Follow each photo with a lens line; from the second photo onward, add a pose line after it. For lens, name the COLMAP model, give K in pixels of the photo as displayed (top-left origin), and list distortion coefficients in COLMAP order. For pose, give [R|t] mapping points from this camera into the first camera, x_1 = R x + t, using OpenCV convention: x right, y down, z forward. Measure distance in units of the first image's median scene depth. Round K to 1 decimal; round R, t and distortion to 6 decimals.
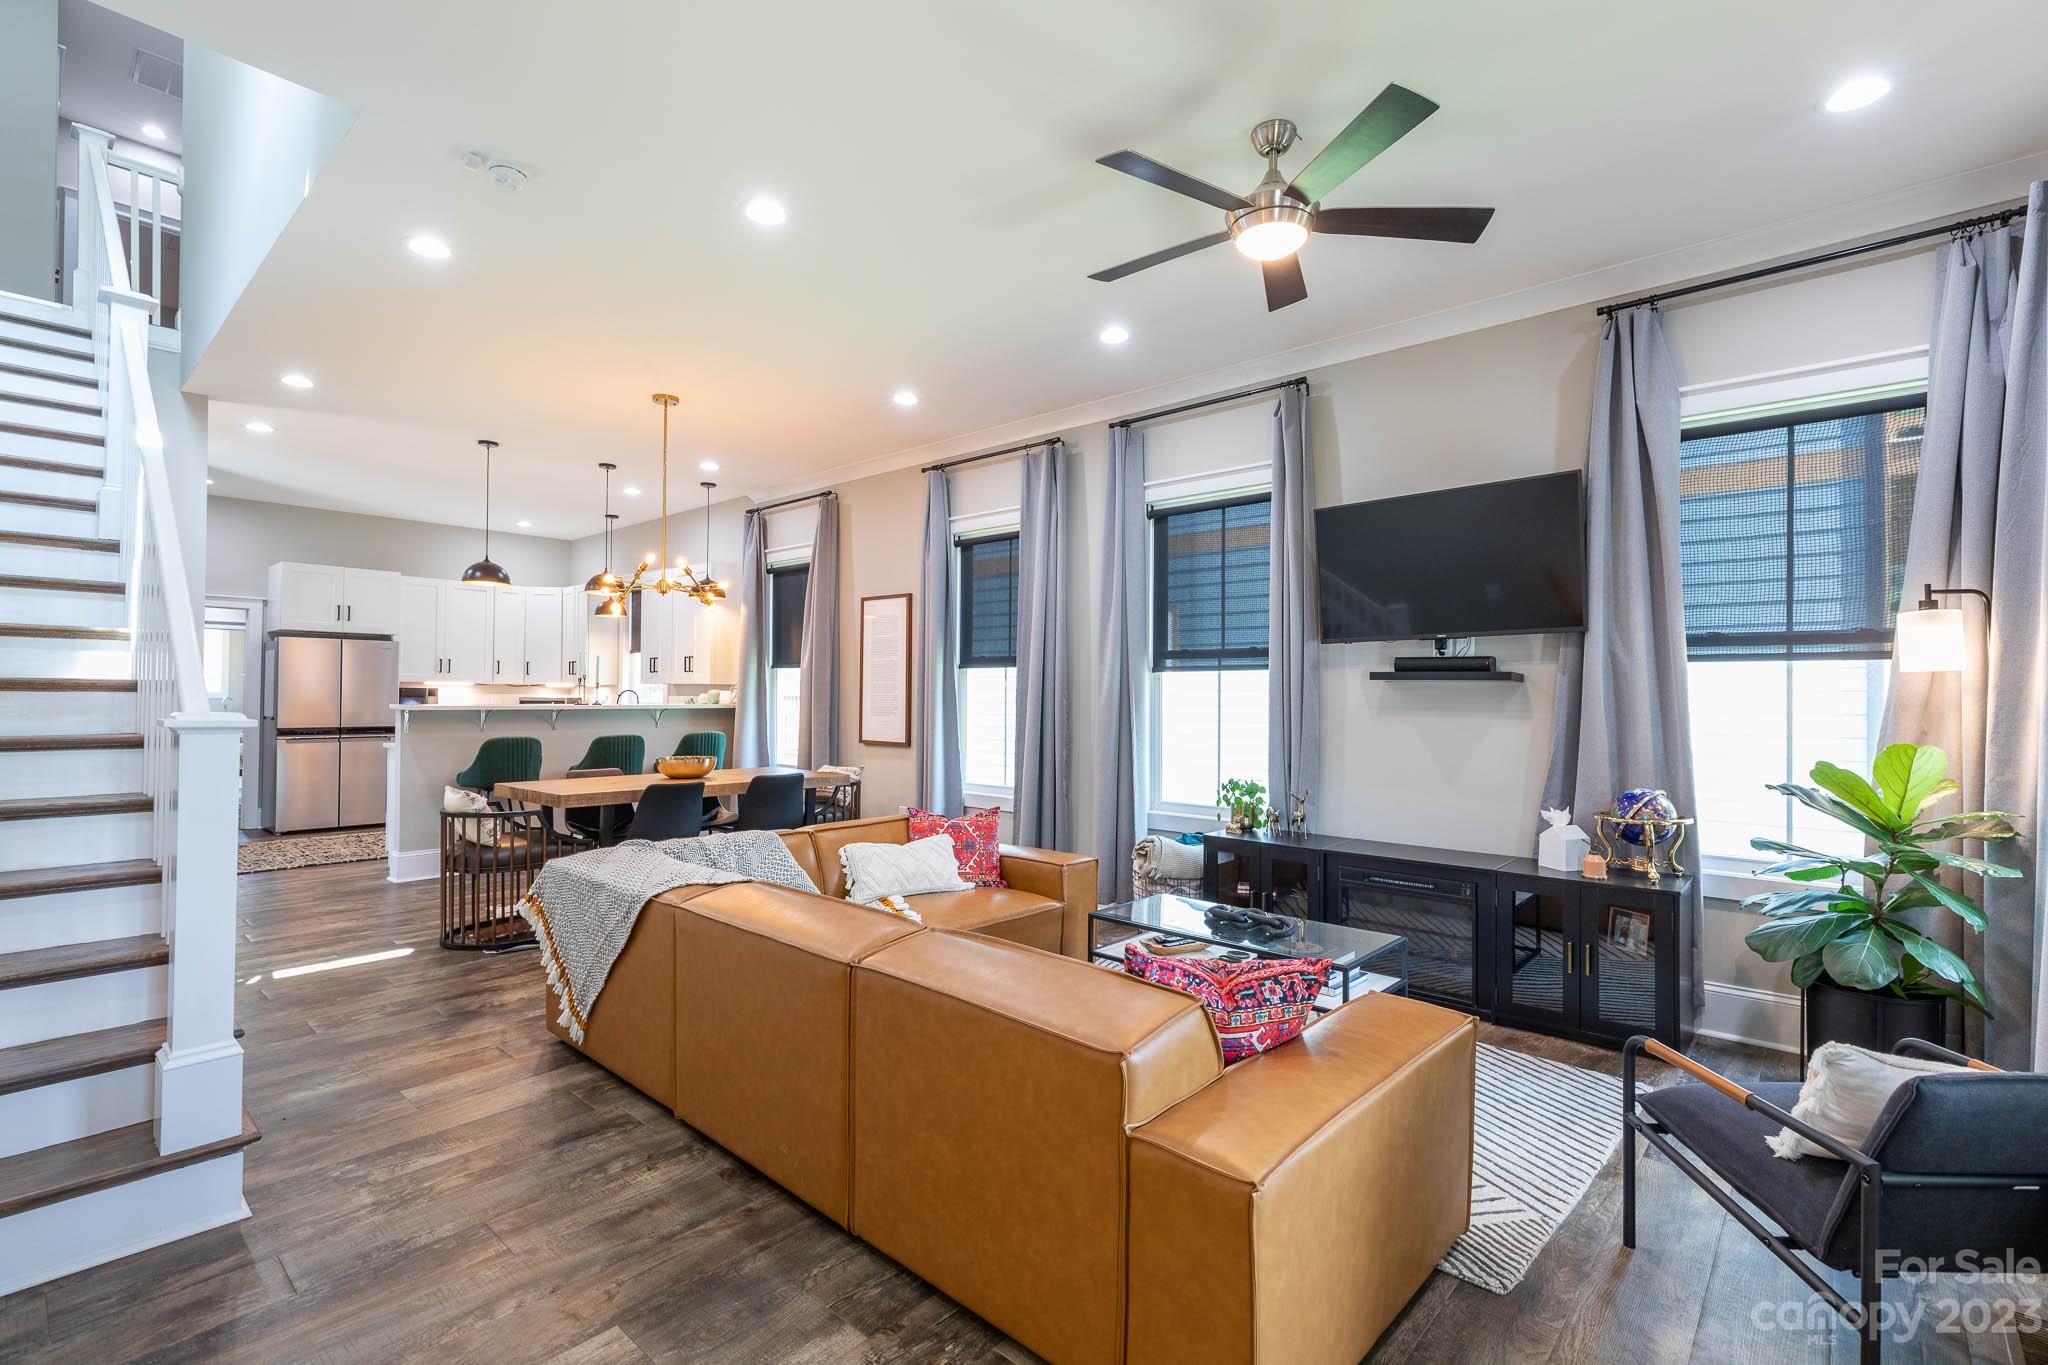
lens RADIAL K [[925.0, 0, 1022.7], [0, 925.0, 688.3], [0, 0, 1]] dist [0.005563, -0.000486]
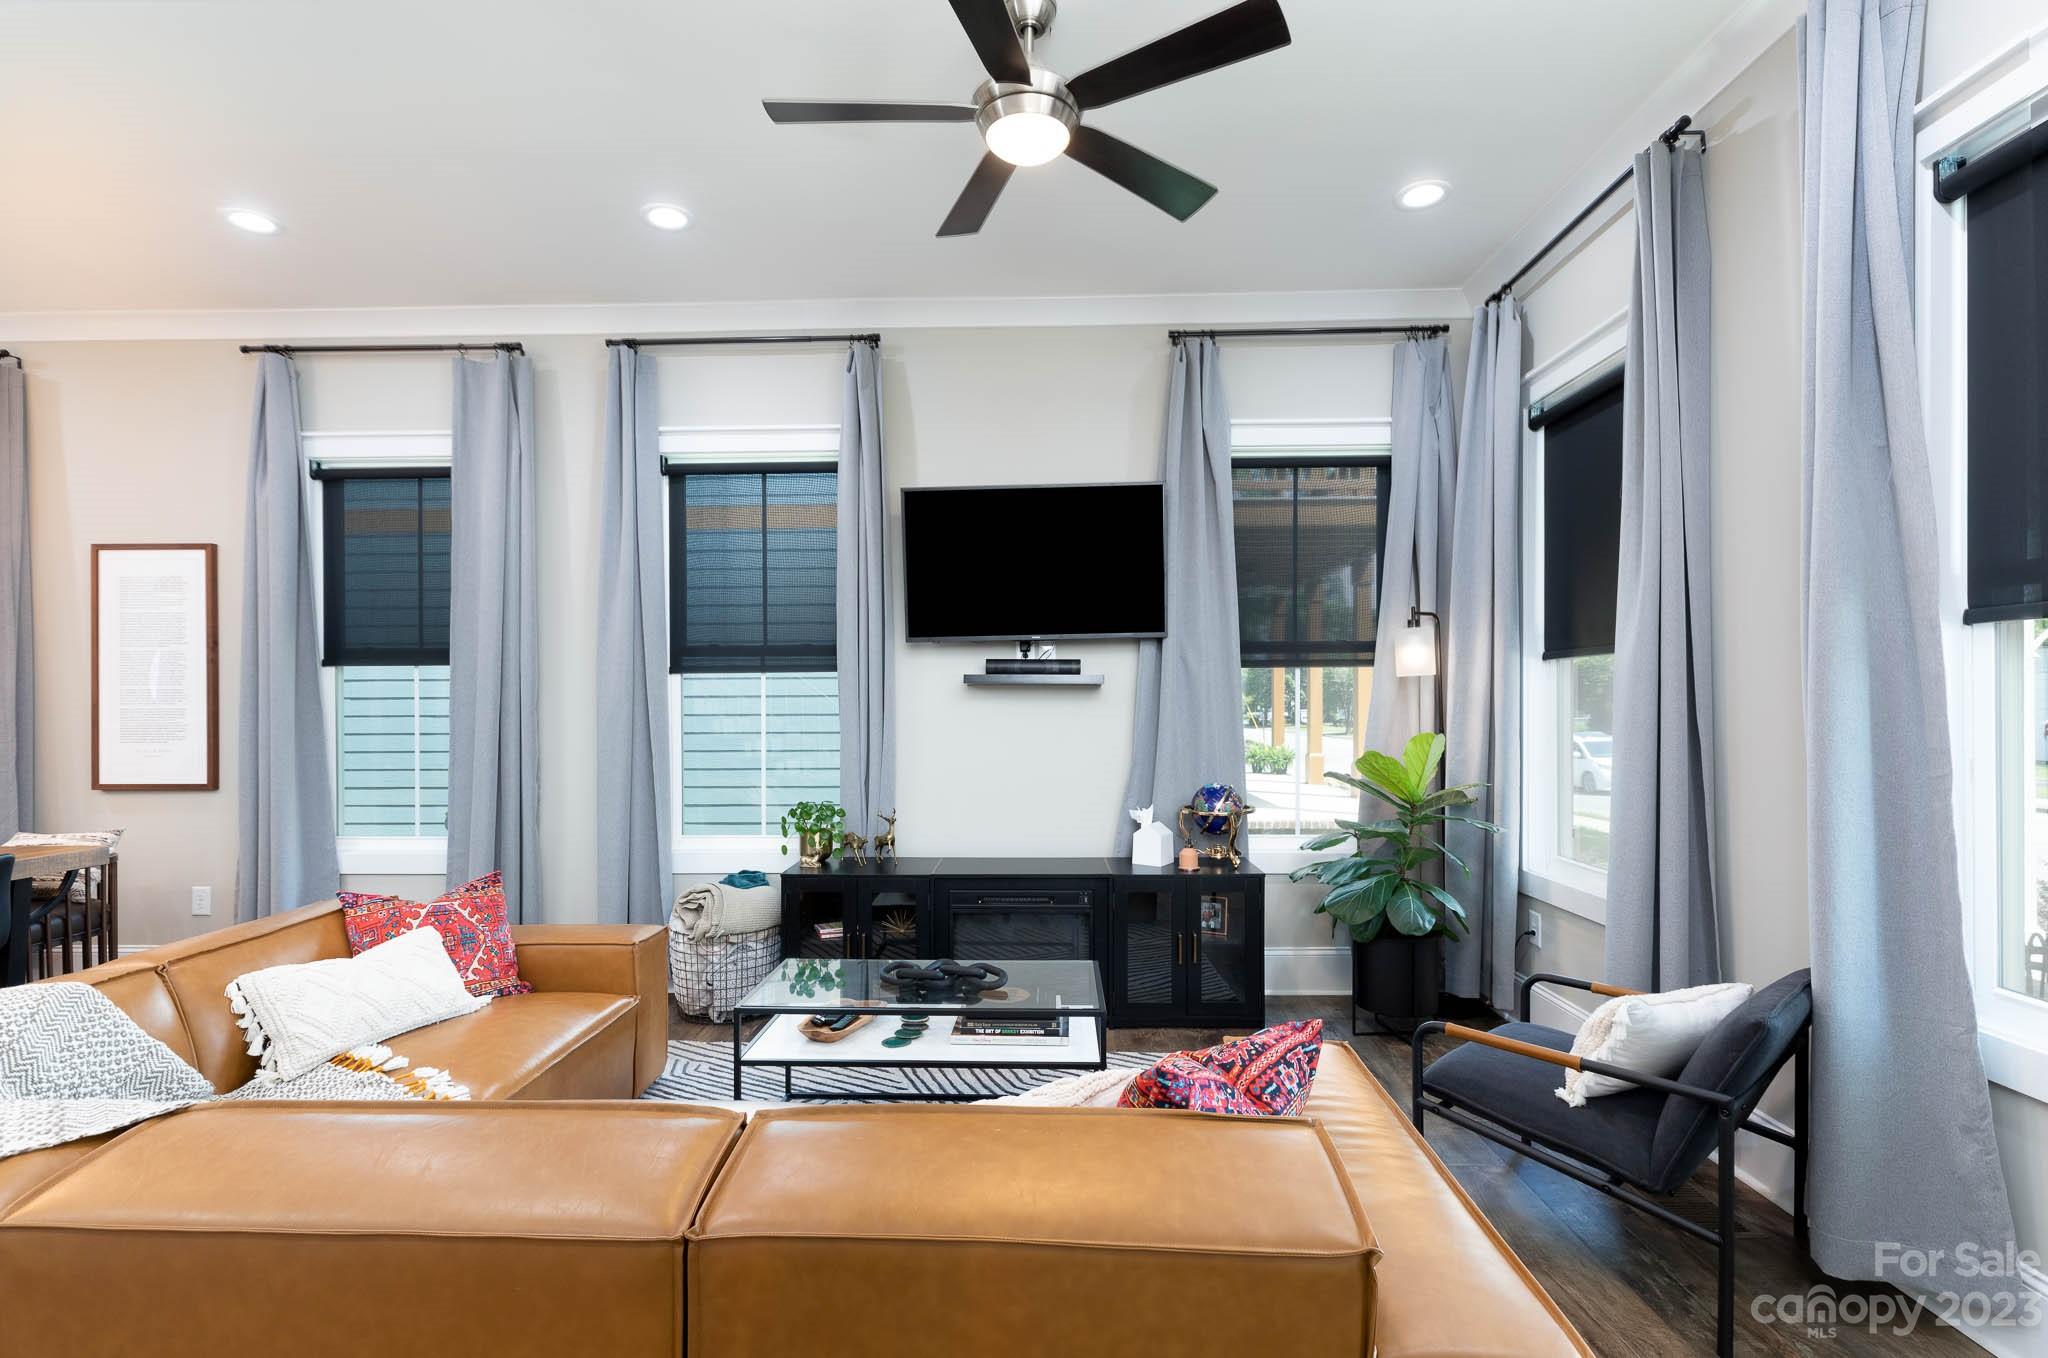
lens RADIAL K [[925.0, 0, 948.3], [0, 925.0, 712.3], [0, 0, 1]] dist [0.005563, -0.000486]
pose [[0.764190, -0.015004, 0.644817, -0.176757], [0.005870, 0.999850, 0.016309, 0.003880], [-0.644965, -0.008678, 0.764163, 0.241232]]
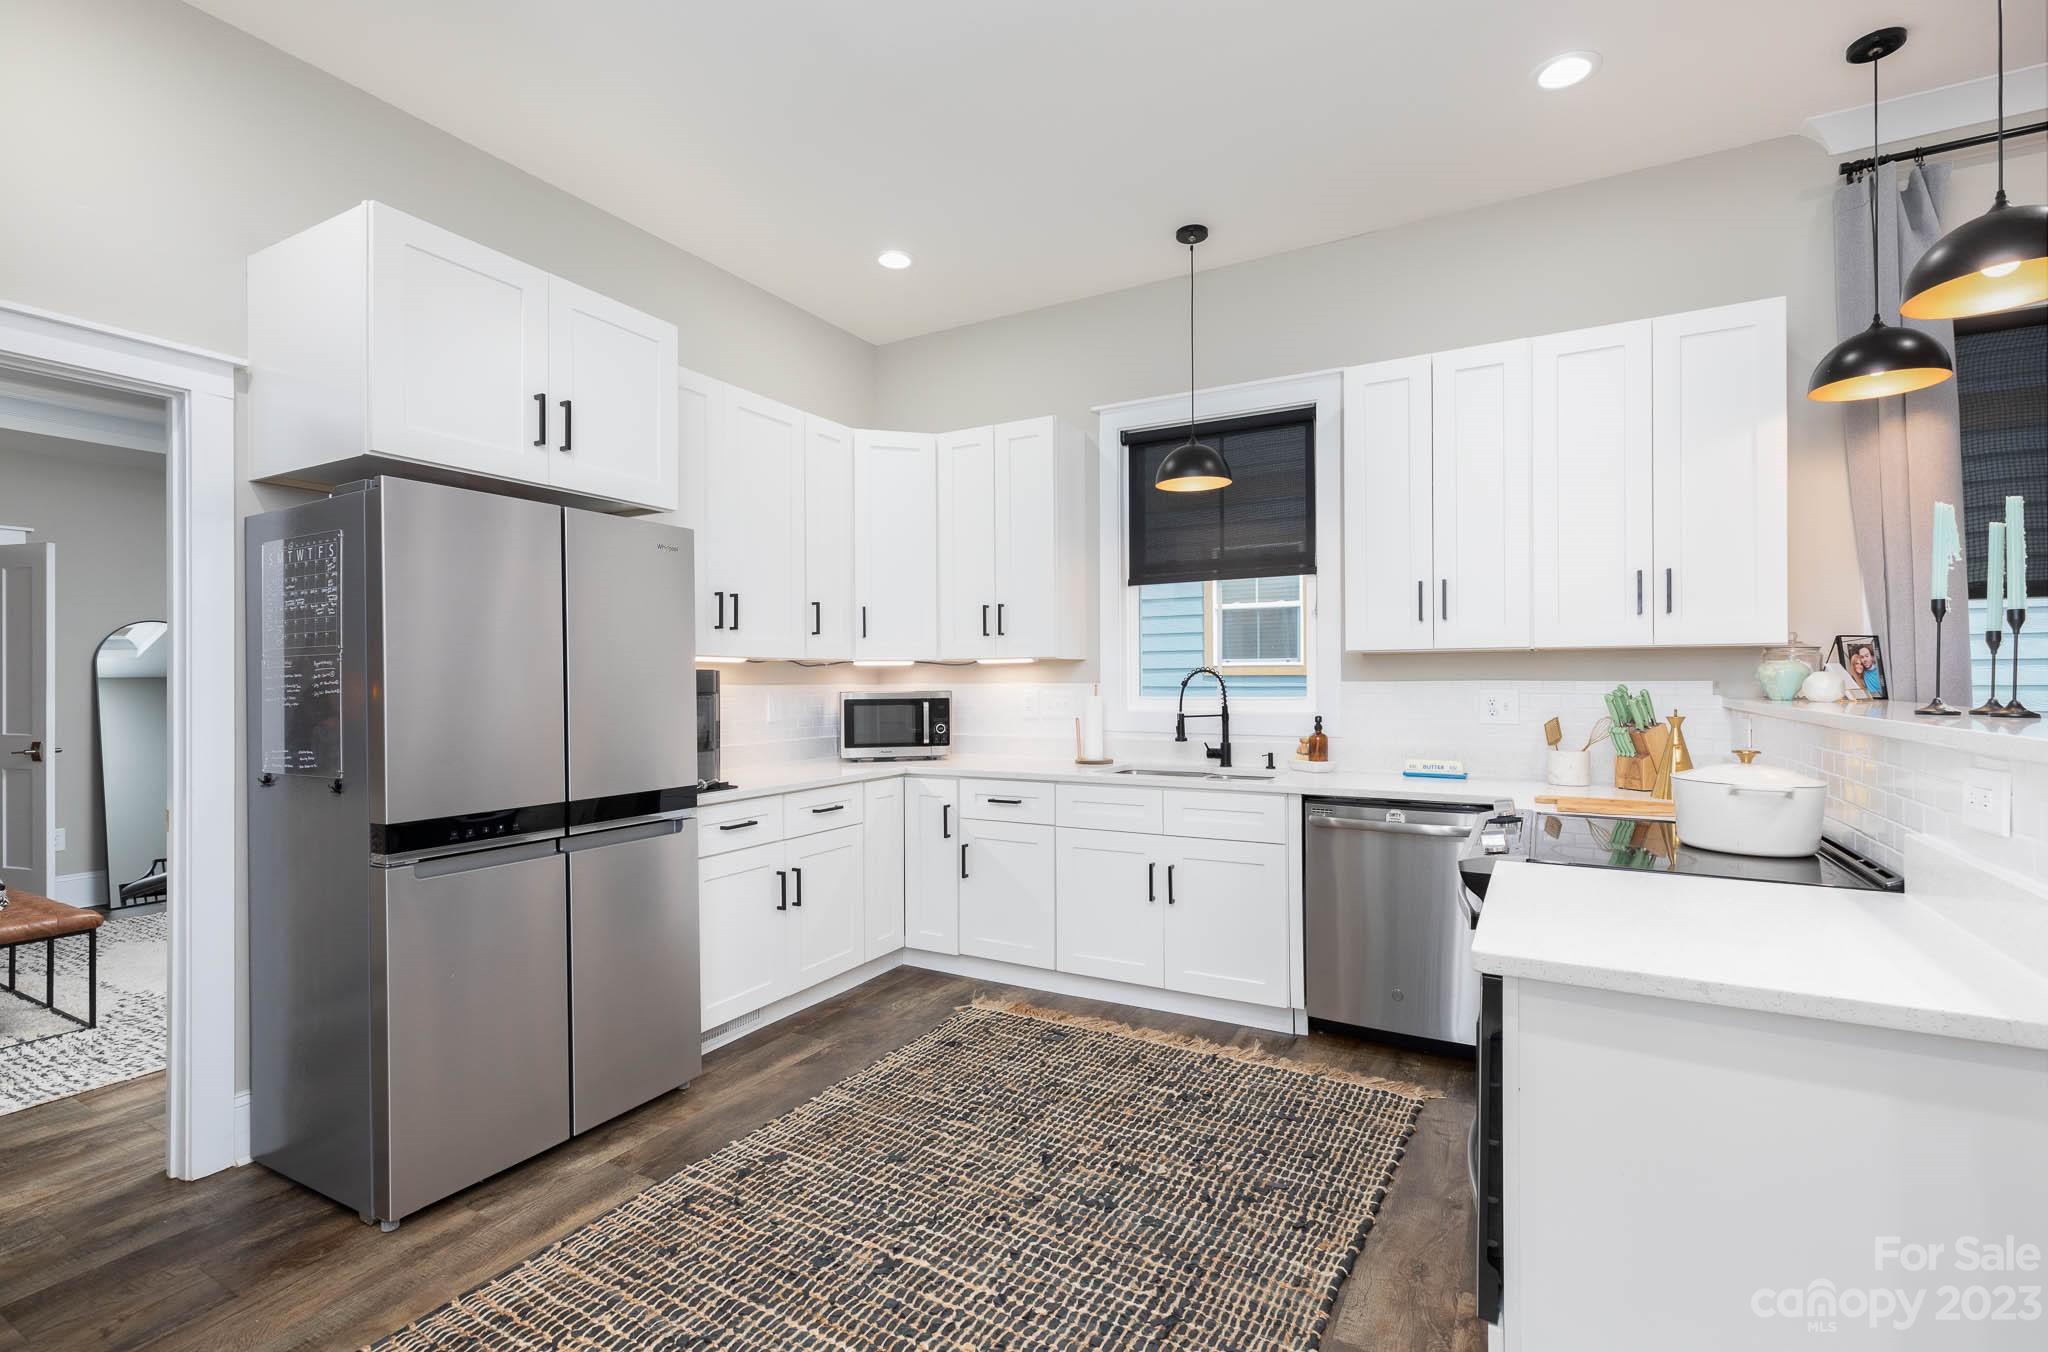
lens RADIAL K [[925.0, 0, 1019.4], [0, 925.0, 681.8], [0, 0, 1]] dist [0.005563, -0.000486]
pose [[0.974279, -0.014775, 0.224862, -1.002244], [0.013015, 0.999872, 0.009308, 0.003848], [-0.224971, -0.006142, 0.974346, 1.028338]]
